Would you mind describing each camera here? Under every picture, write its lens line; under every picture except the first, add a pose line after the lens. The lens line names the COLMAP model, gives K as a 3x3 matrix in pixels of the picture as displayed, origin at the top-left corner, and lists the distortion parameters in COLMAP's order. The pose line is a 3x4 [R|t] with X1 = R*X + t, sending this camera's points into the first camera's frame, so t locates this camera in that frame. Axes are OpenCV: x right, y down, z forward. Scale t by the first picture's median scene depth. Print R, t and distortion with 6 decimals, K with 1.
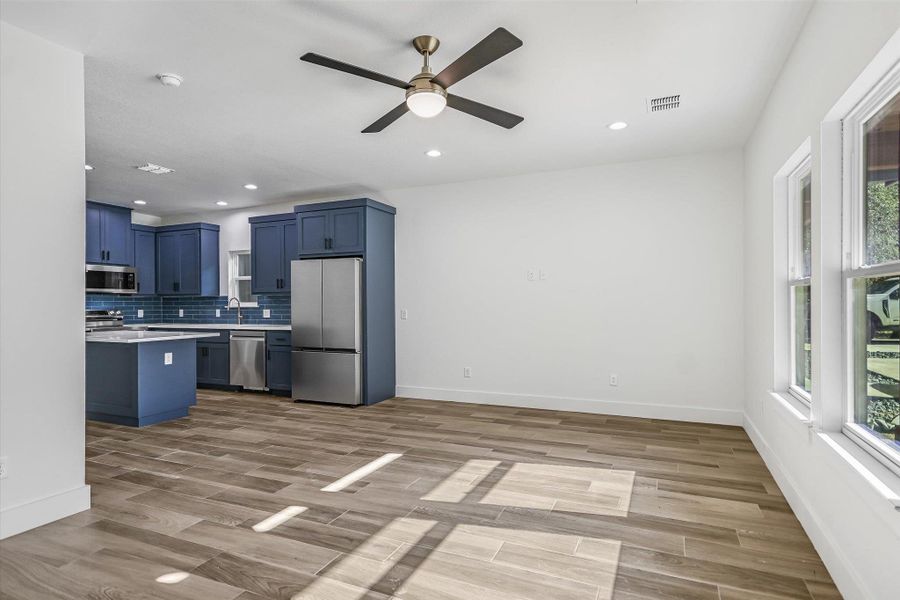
lens RADIAL K [[465.4, 0, 479.6], [0, 465.4, 303.4], [0, 0, 1]] dist [-0.000080, 0.000105]
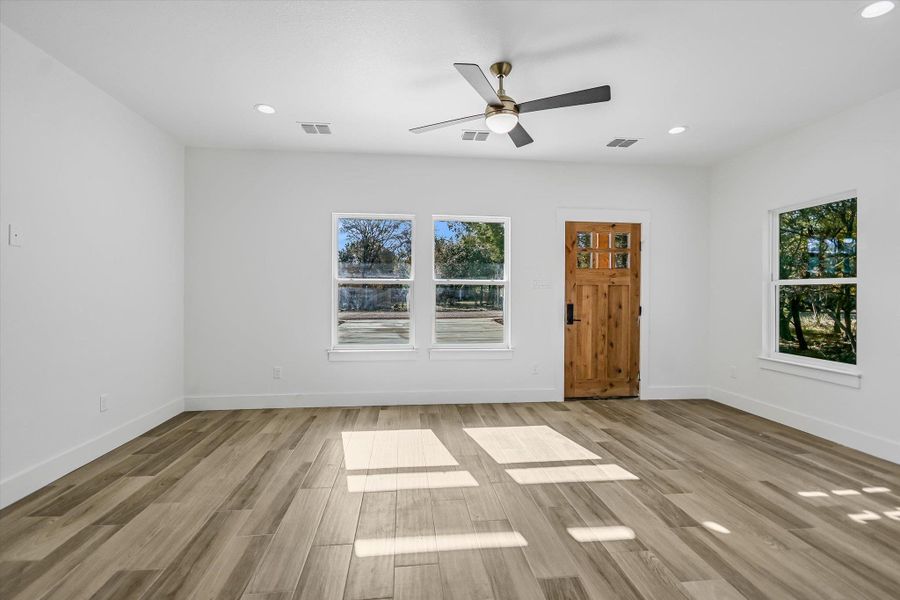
lens RADIAL K [[438.0, 0, 445.8], [0, 438.0, 296.6], [0, 0, 1]] dist [0.001165, 0.000079]
pose [[-0.461182, 0.000097, 0.887305, -0.915260], [-0.001926, 0.999998, -0.001110, 0.006606], [-0.887303, -0.002221, -0.461181, 1.458058]]
